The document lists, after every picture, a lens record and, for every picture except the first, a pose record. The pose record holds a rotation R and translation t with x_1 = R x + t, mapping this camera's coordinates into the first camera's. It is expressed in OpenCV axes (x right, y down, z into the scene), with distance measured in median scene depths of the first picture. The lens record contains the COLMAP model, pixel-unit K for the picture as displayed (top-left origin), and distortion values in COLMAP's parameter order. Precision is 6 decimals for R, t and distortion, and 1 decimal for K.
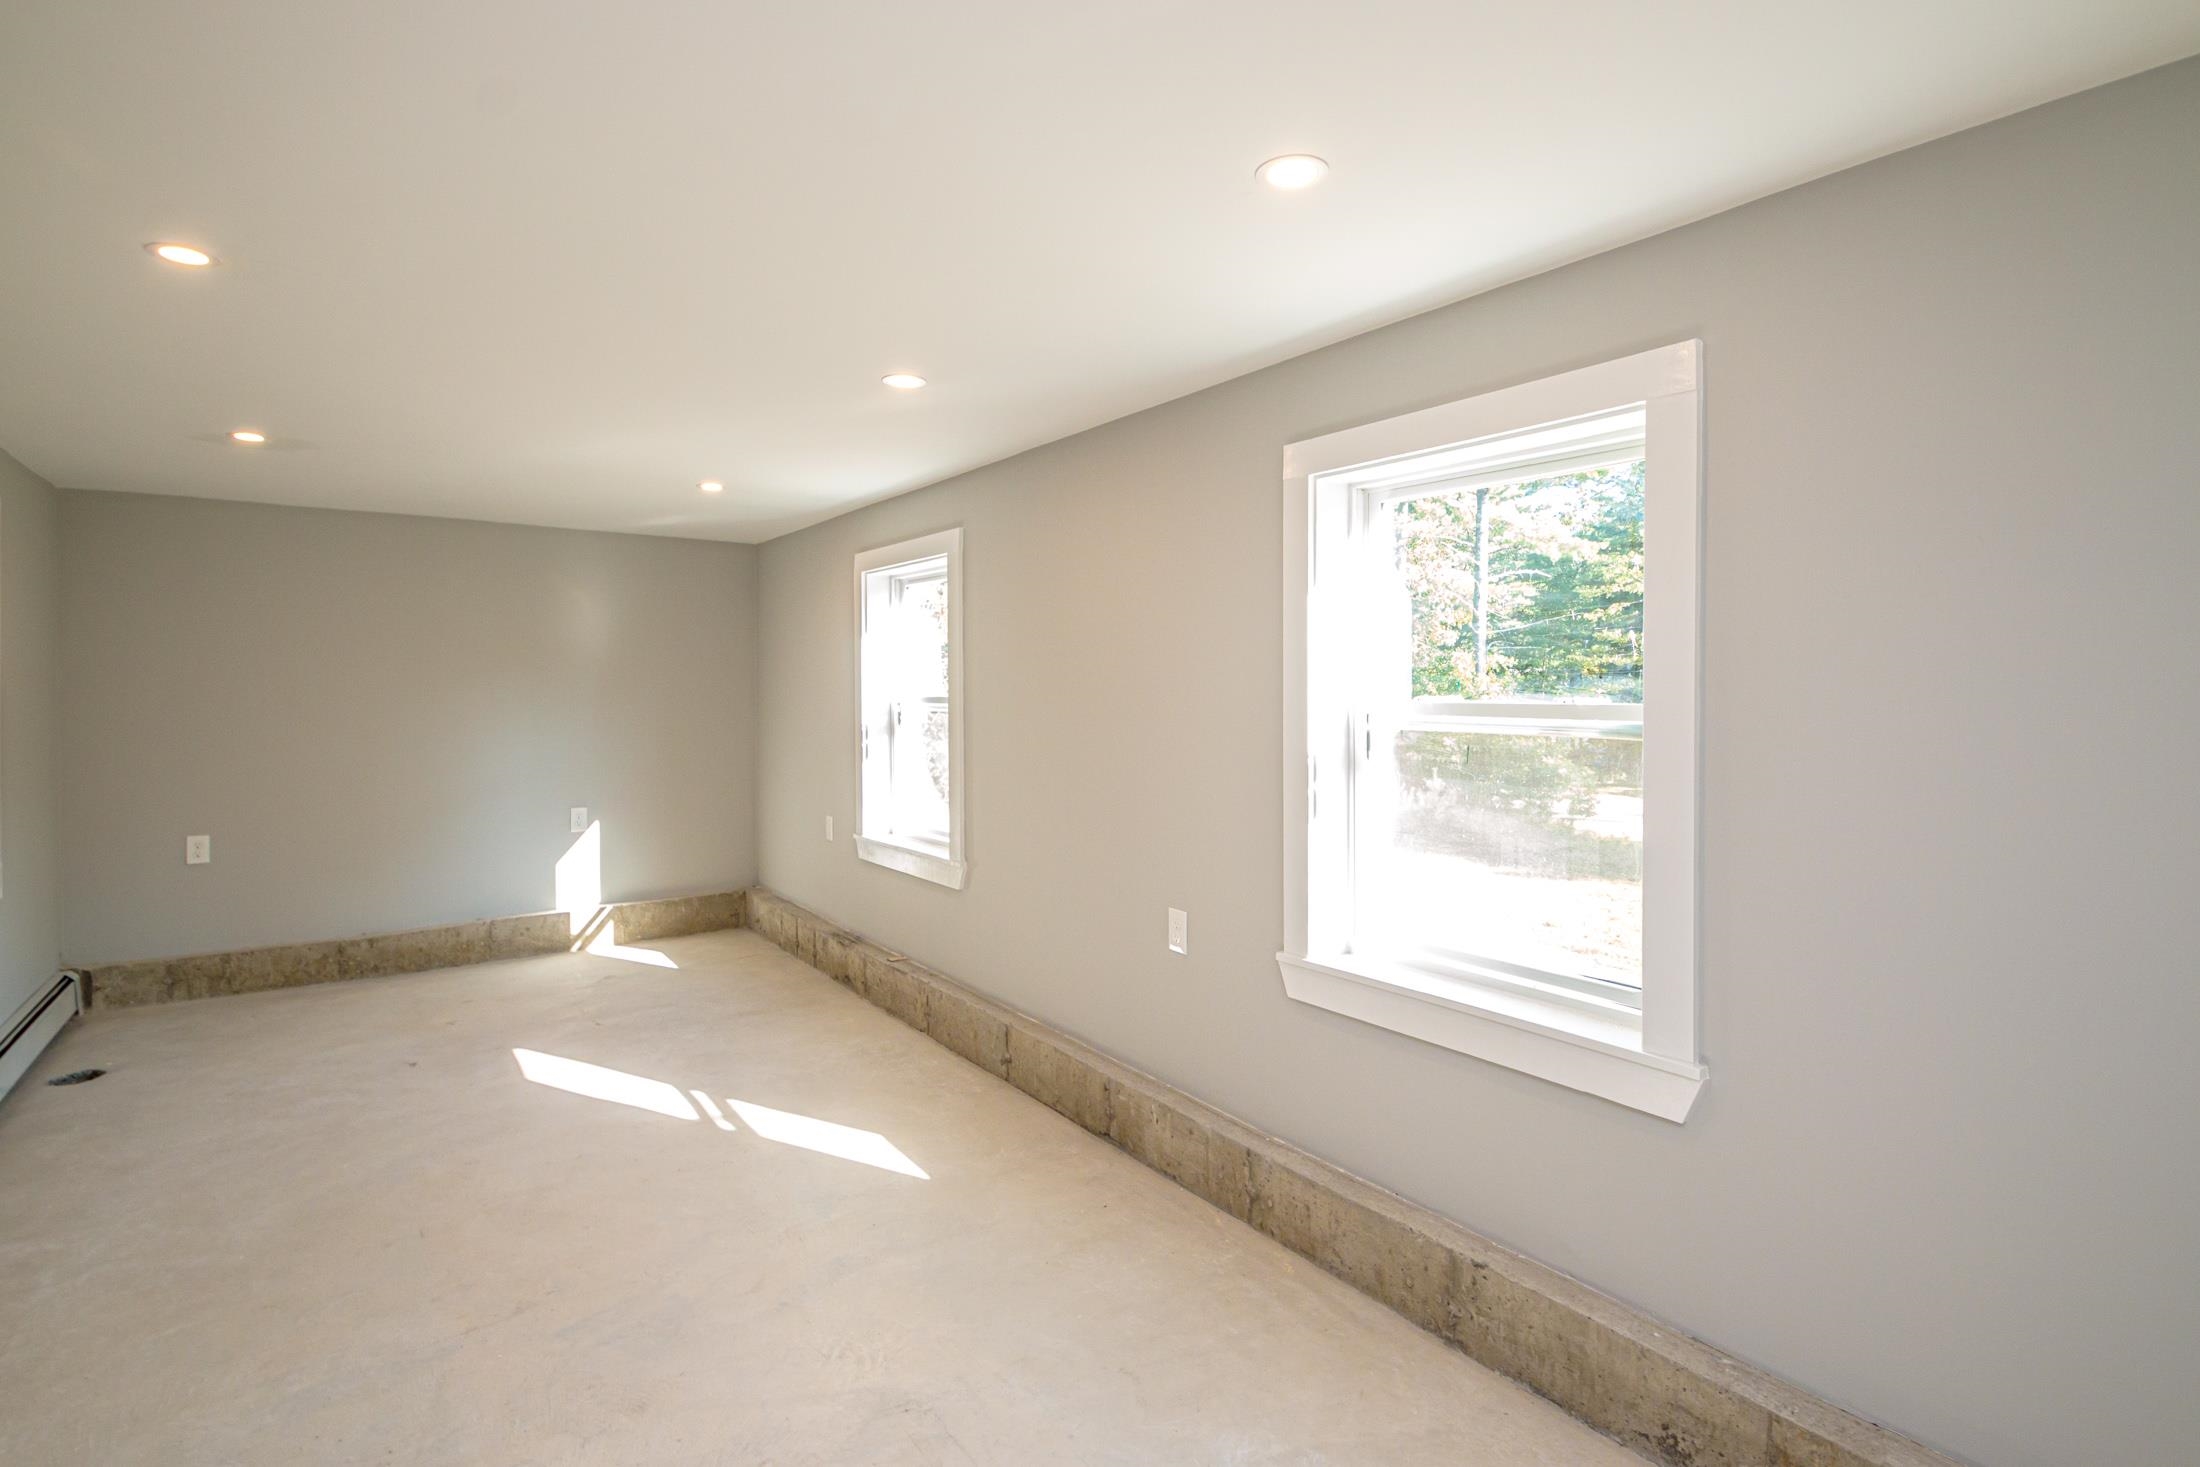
lens RADIAL K [[1050.2, 0, 1107.4], [0, 1050.2, 687.9], [0, 0, 1]] dist [-0.002717, -0.006889]
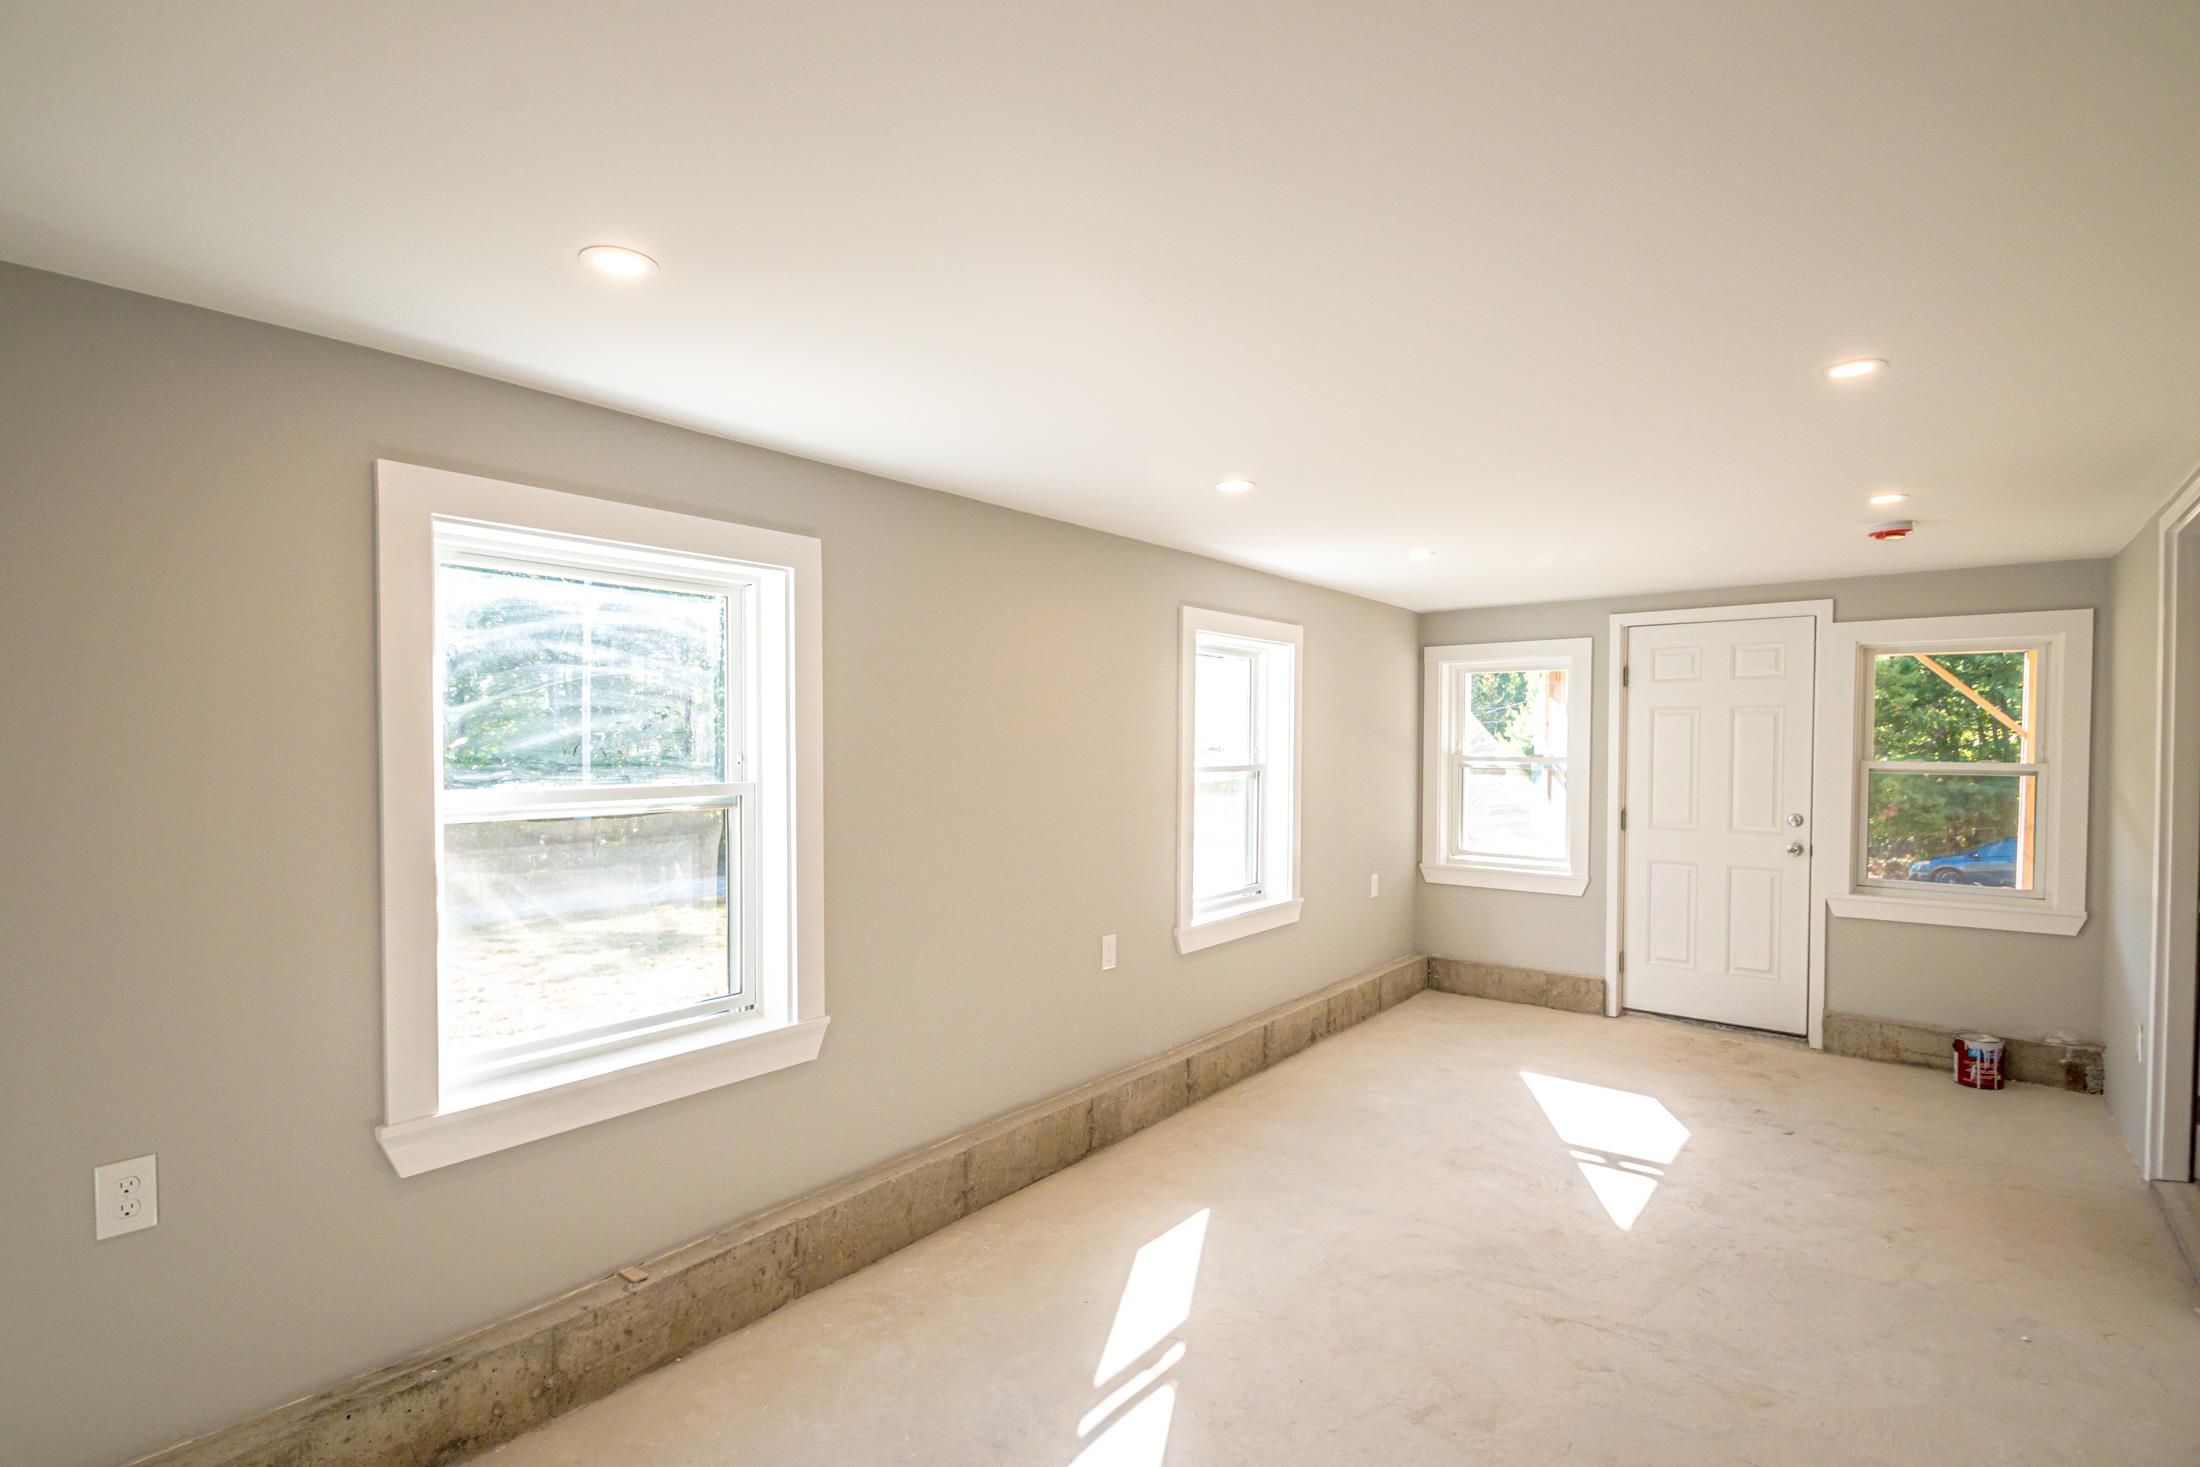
lens RADIAL K [[1050.2, 0, 1083.3], [0, 1050.2, 752.2], [0, 0, 1]] dist [-0.002717, -0.006889]
pose [[-0.251549, -0.014529, 0.967735, -0.773649], [-0.001158, 0.999891, 0.014711, -0.019721], [-0.967844, 0.002580, -0.251539, 0.904314]]
